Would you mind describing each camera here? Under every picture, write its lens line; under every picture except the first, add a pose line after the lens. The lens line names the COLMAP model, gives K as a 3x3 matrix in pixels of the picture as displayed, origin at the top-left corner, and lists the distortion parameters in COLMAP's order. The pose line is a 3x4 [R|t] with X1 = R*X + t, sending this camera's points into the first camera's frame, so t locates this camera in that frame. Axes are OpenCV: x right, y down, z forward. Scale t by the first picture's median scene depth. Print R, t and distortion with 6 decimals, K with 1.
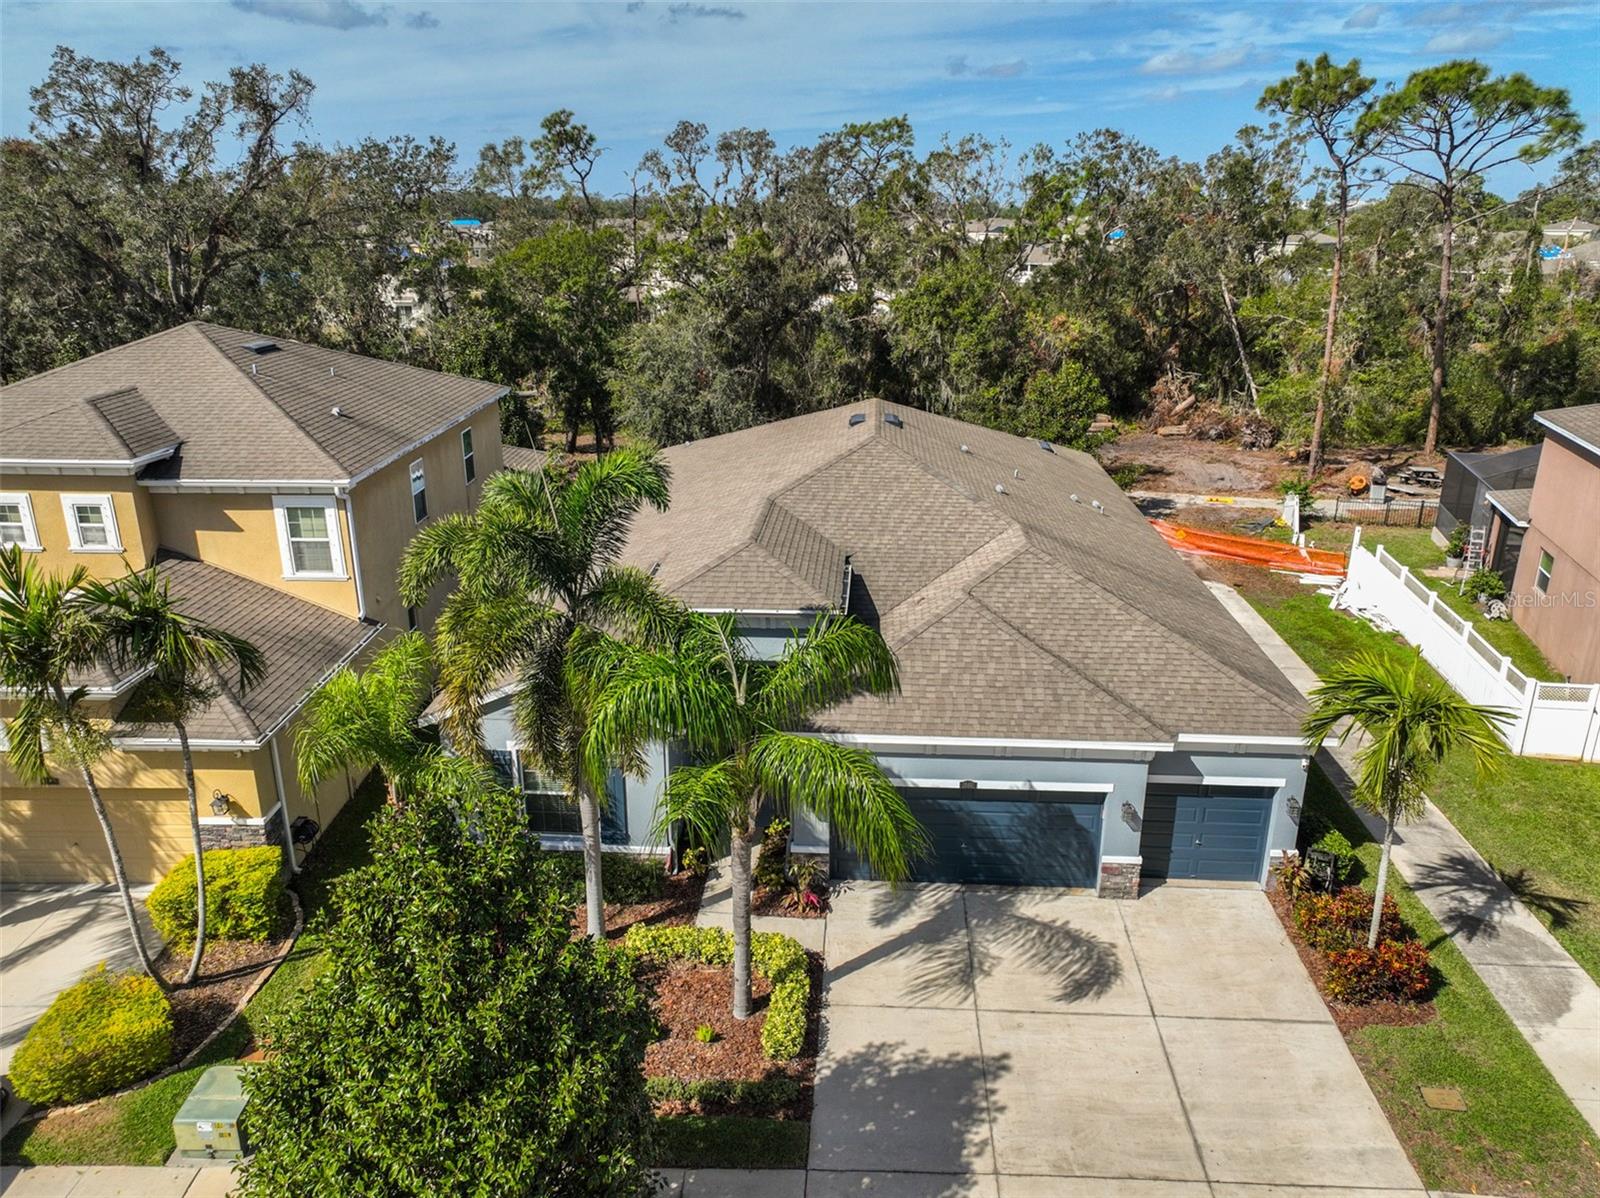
lens RADIAL K [[1114.7, 0, 800.7], [0, 1114.7, 596.8], [0, 0, 1]] dist [0.005167, 0.013548]
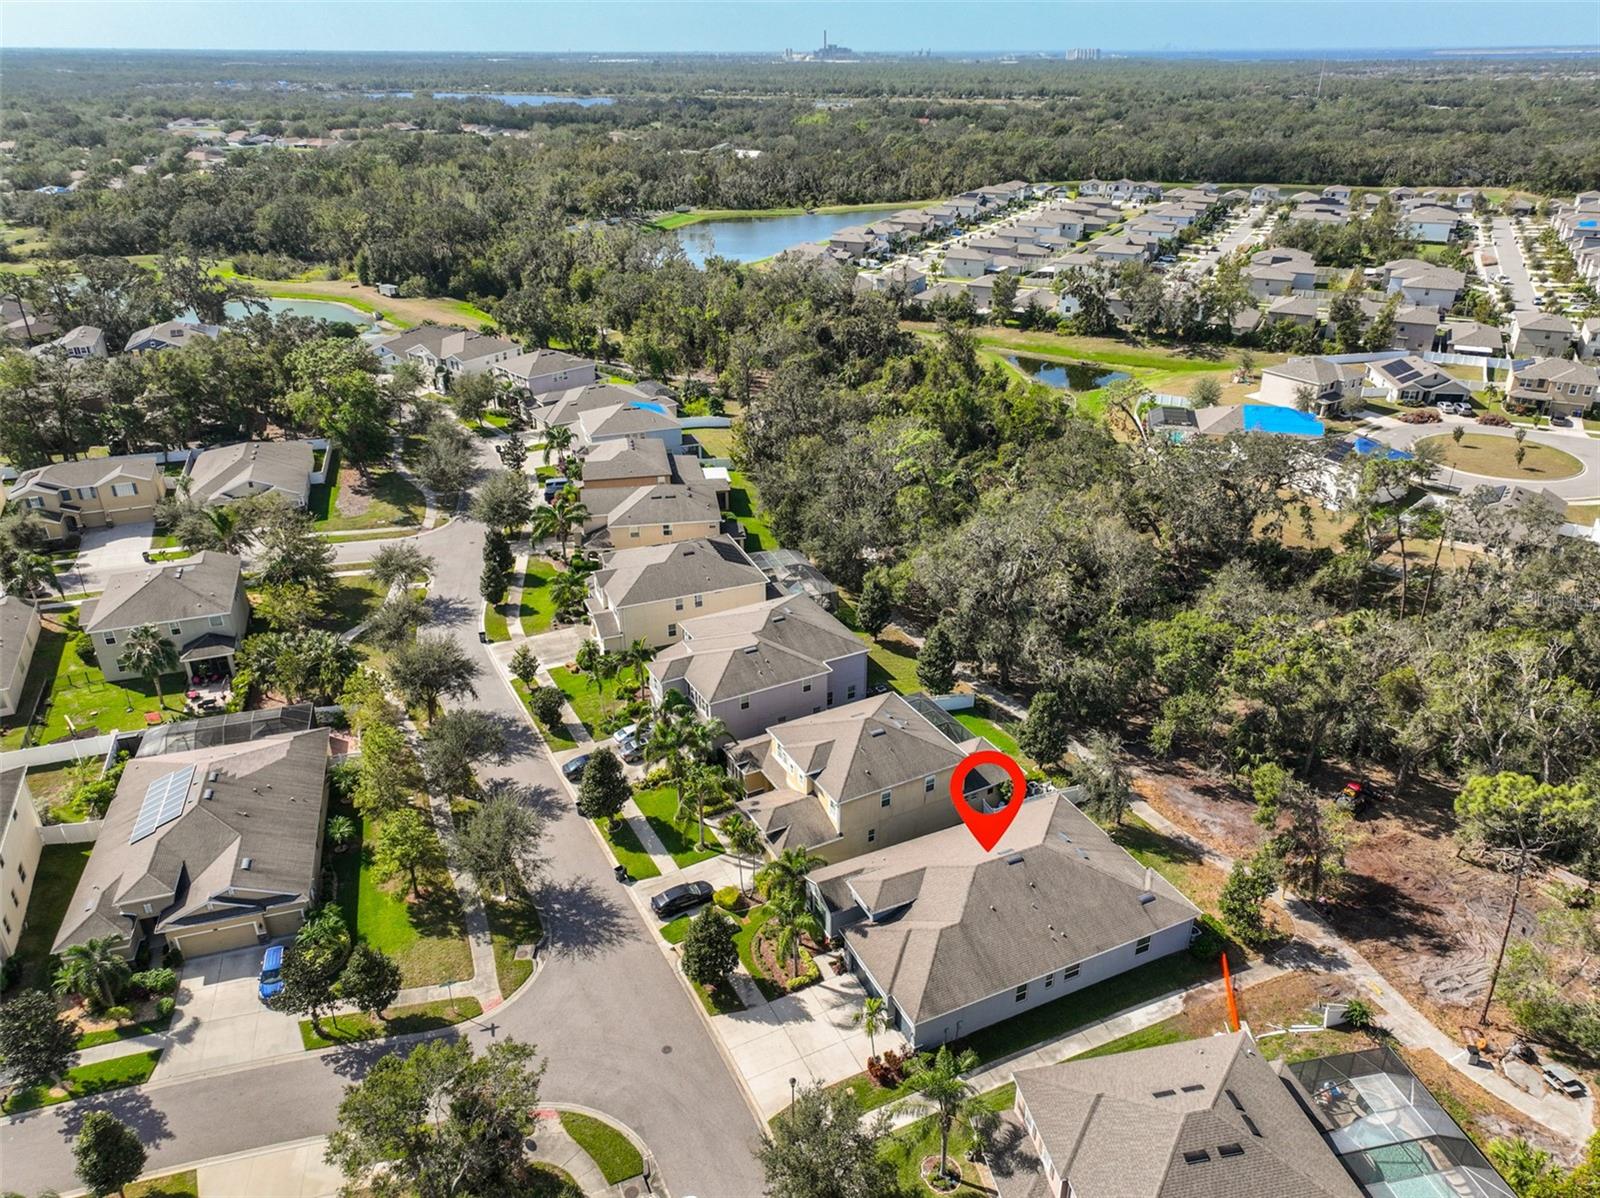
lens RADIAL K [[1114.7, 0, 805.2], [0, 1114.7, 602.1], [0, 0, 1]] dist [0.005167, 0.013548]
pose [[0.480194, 0.386872, -0.787238, 2.668354], [-0.281439, 0.917985, 0.279455, -2.083110], [0.830786, 0.087367, 0.549692, -1.449056]]
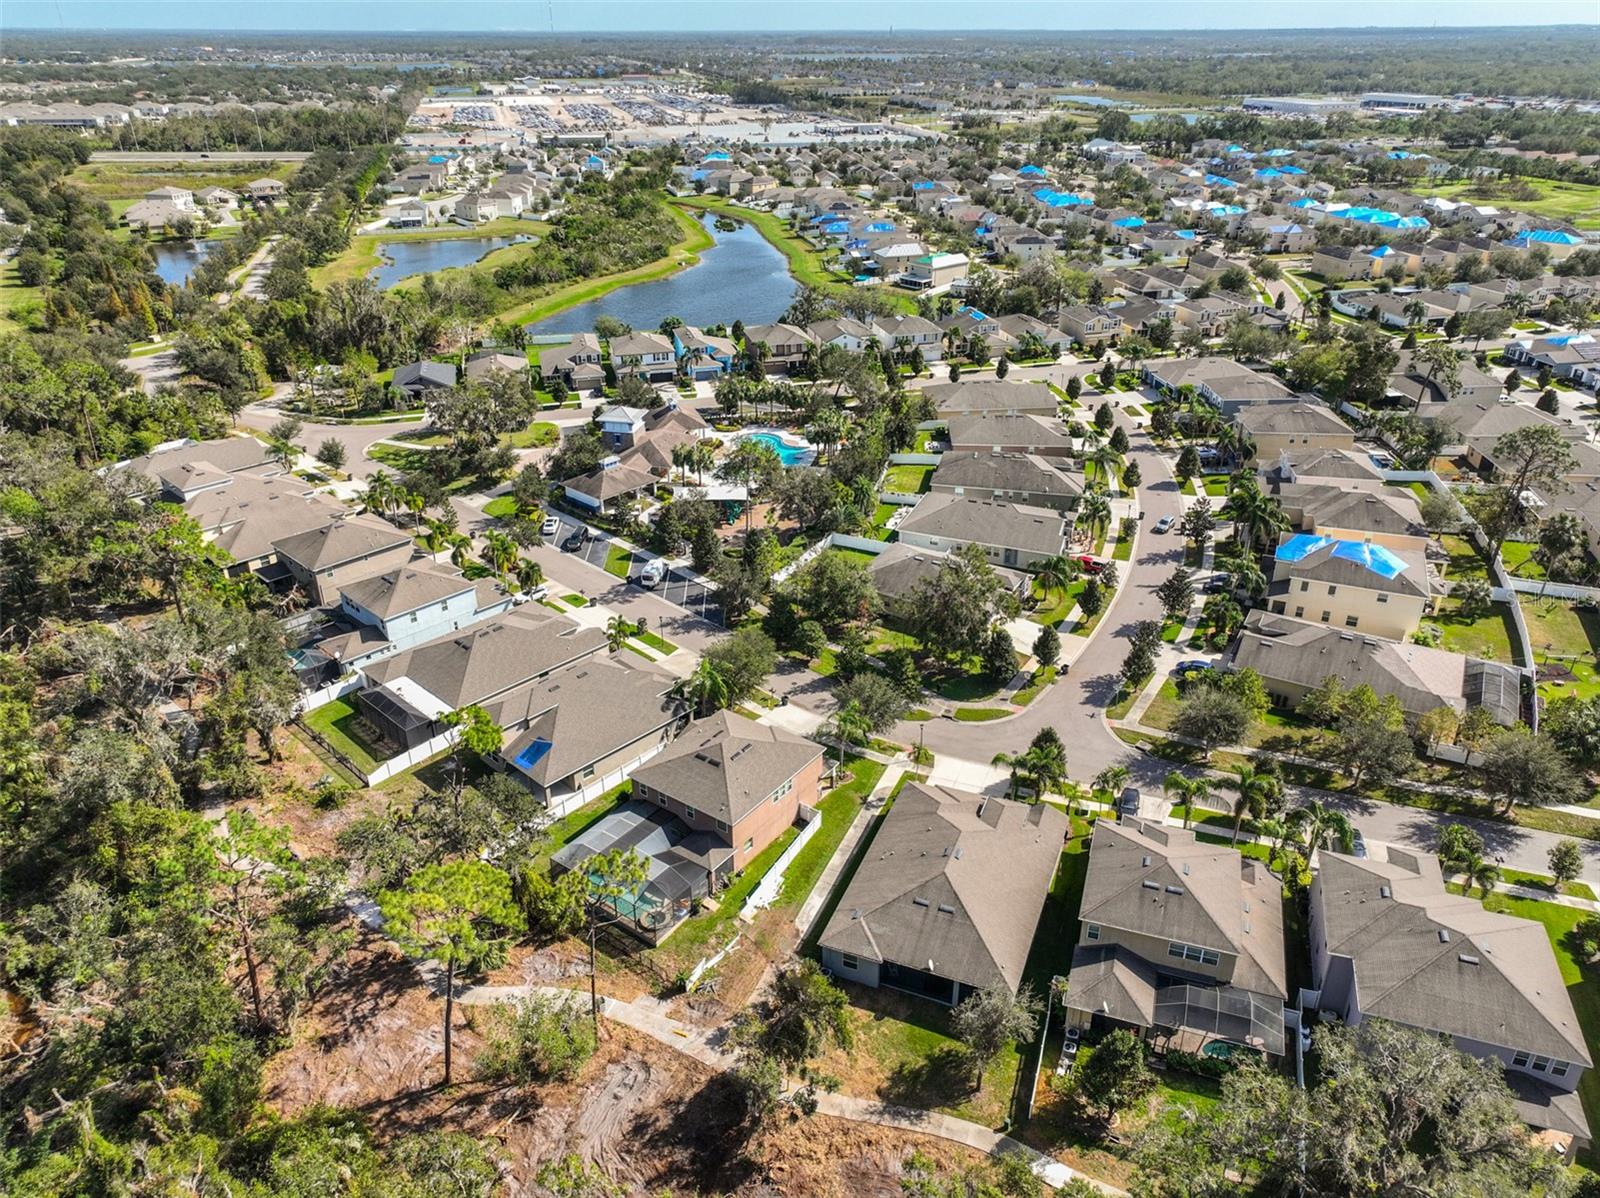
lens RADIAL K [[1114.7, 0, 806.3], [0, 1114.7, 589.0], [0, 0, 1]] dist [0.005167, 0.013548]
pose [[-0.948006, -0.143866, 0.283880, -0.519208], [0.102201, 0.707130, 0.699659, -4.629268], [-0.301397, 0.692294, -0.655659, 4.227943]]
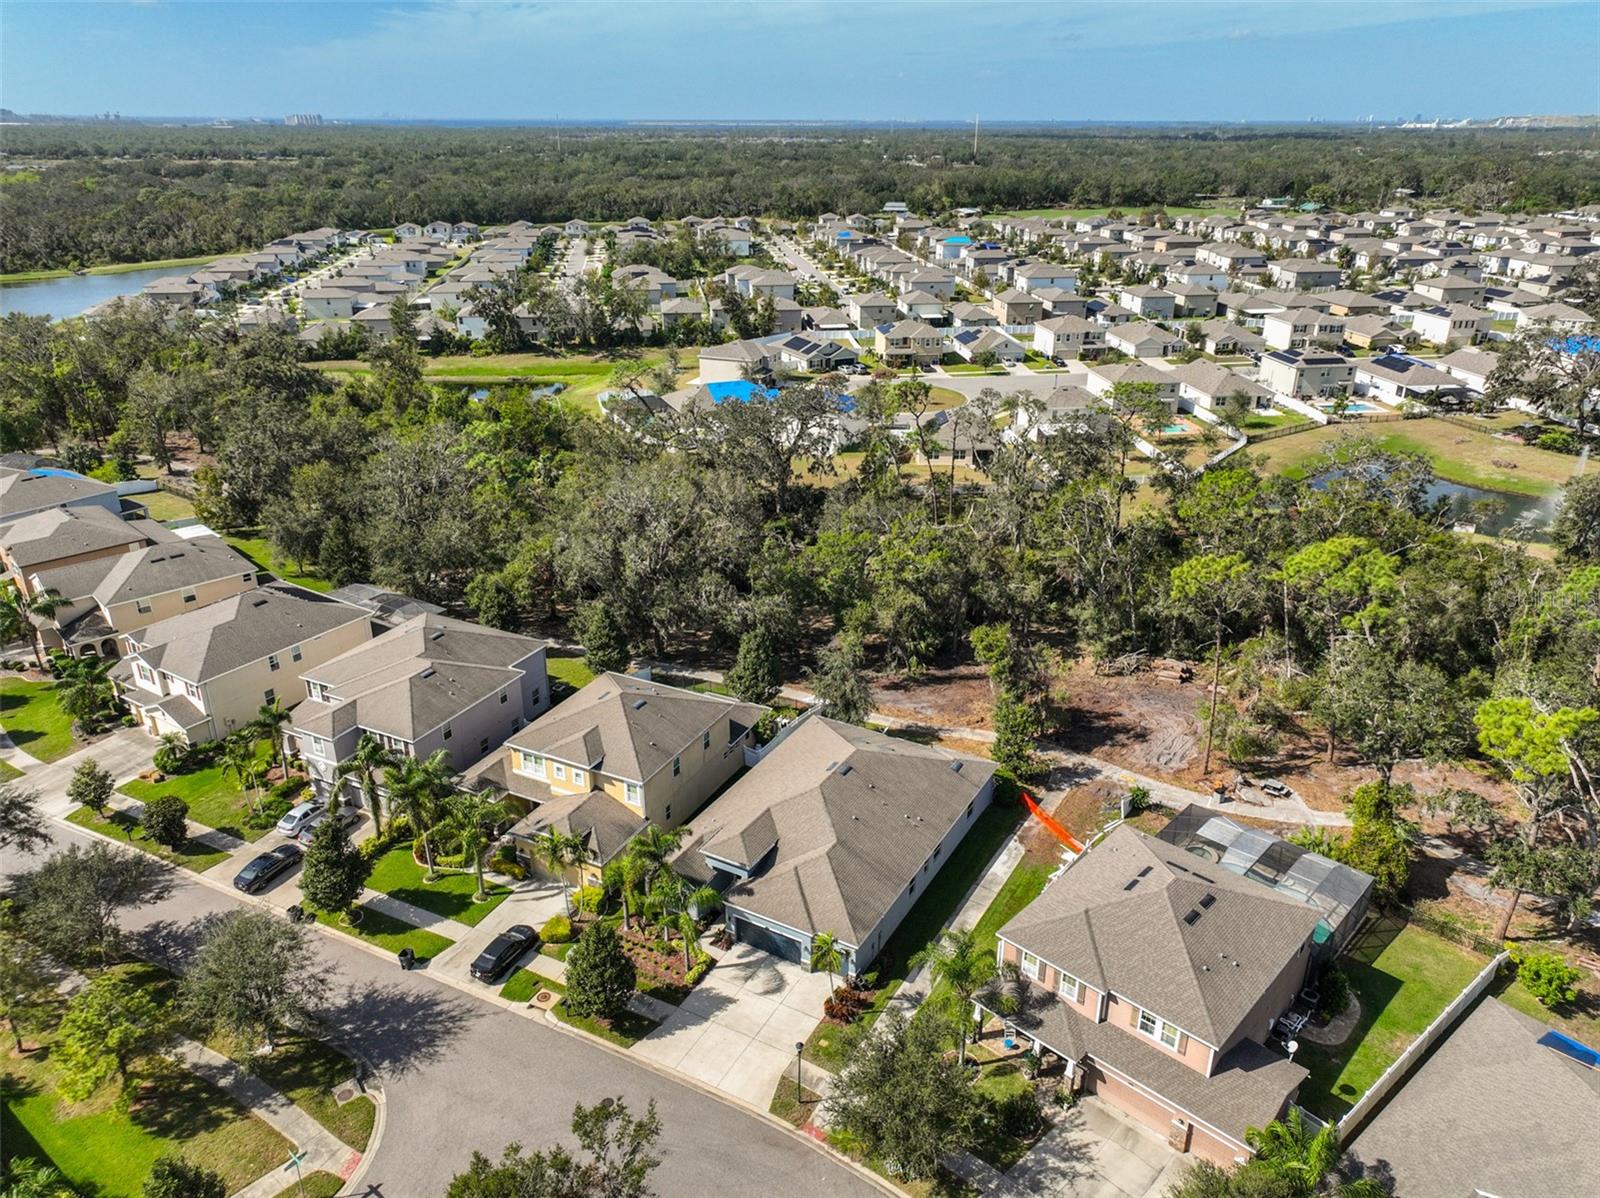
lens RADIAL K [[1114.7, 0, 803.0], [0, 1114.7, 604.5], [0, 0, 1]] dist [0.005167, 0.013548]
pose [[0.897417, 0.176600, -0.404297, 1.538146], [-0.144056, 0.983457, 0.109820, -1.276269], [0.417003, -0.040313, 0.908011, -2.175151]]
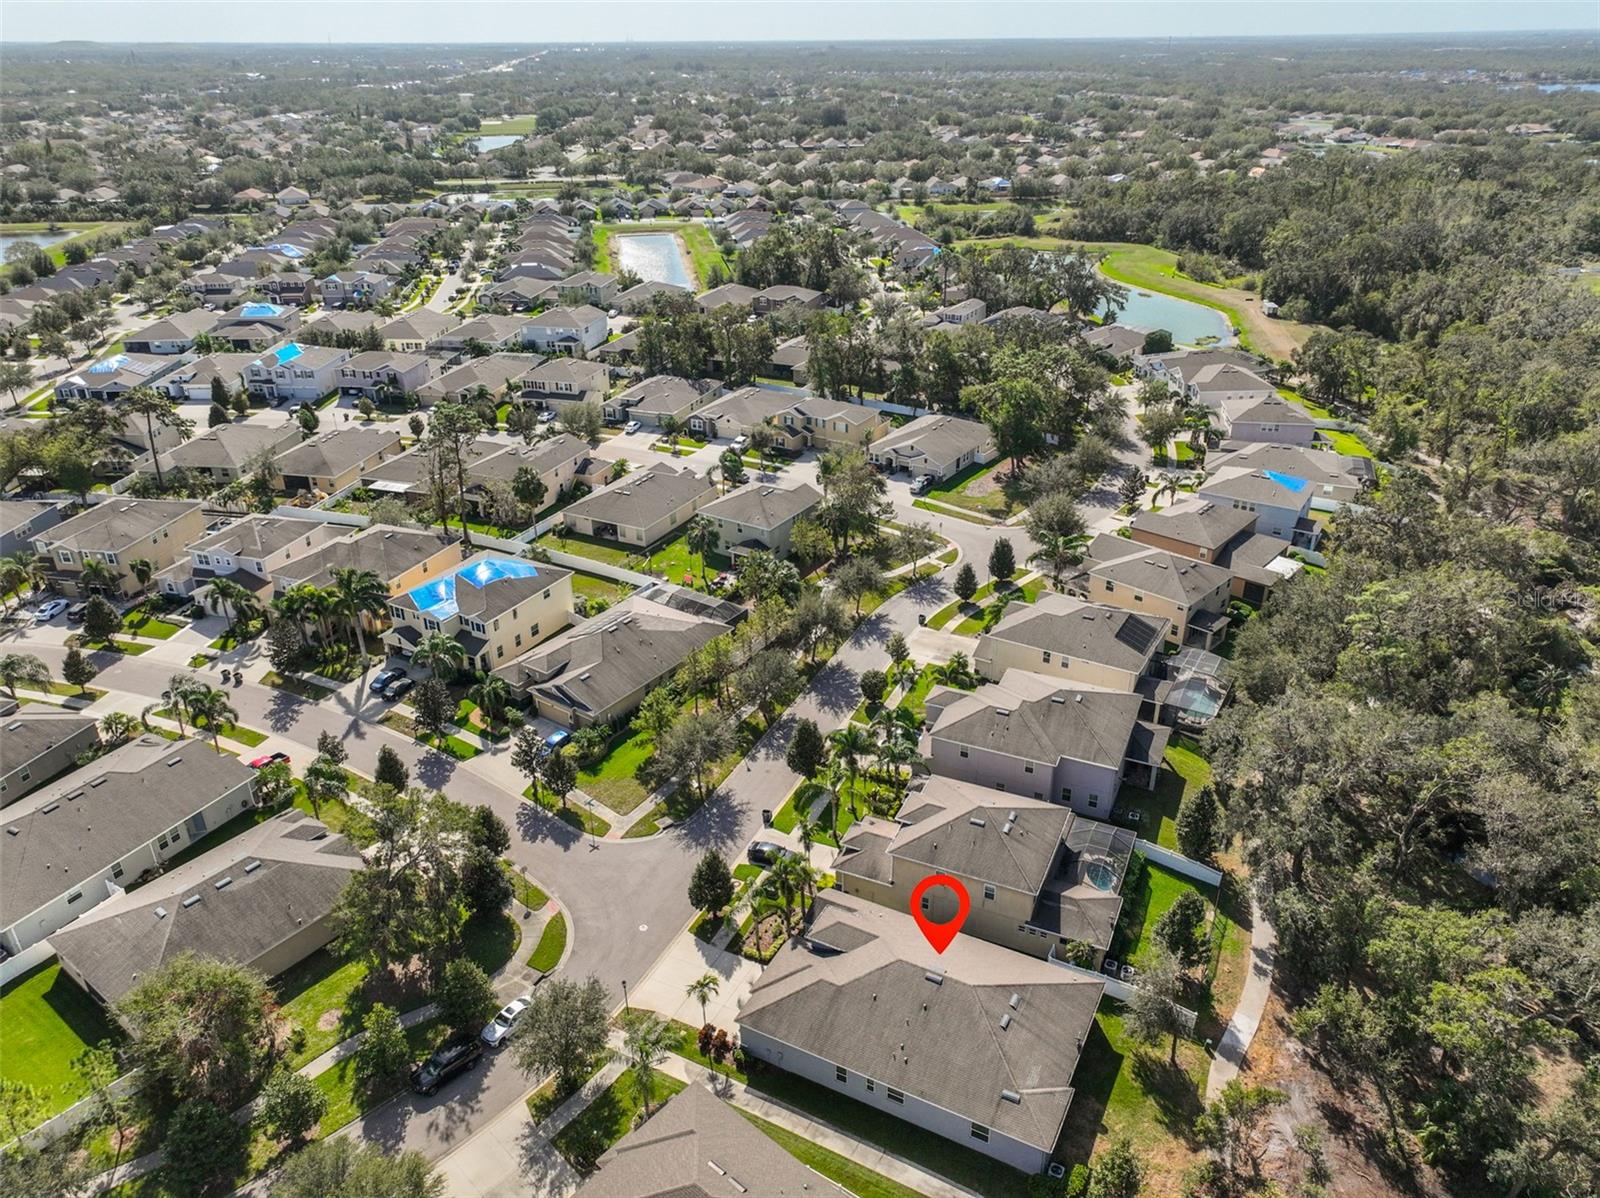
lens RADIAL K [[1114.7, 0, 804.4], [0, 1114.7, 602.6], [0, 0, 1]] dist [0.005167, 0.013548]
pose [[-0.405520, 0.413164, -0.815383, 3.188475], [-0.290153, 0.787706, 0.543444, -3.529701], [0.866813, 0.456963, -0.199549, 1.351323]]
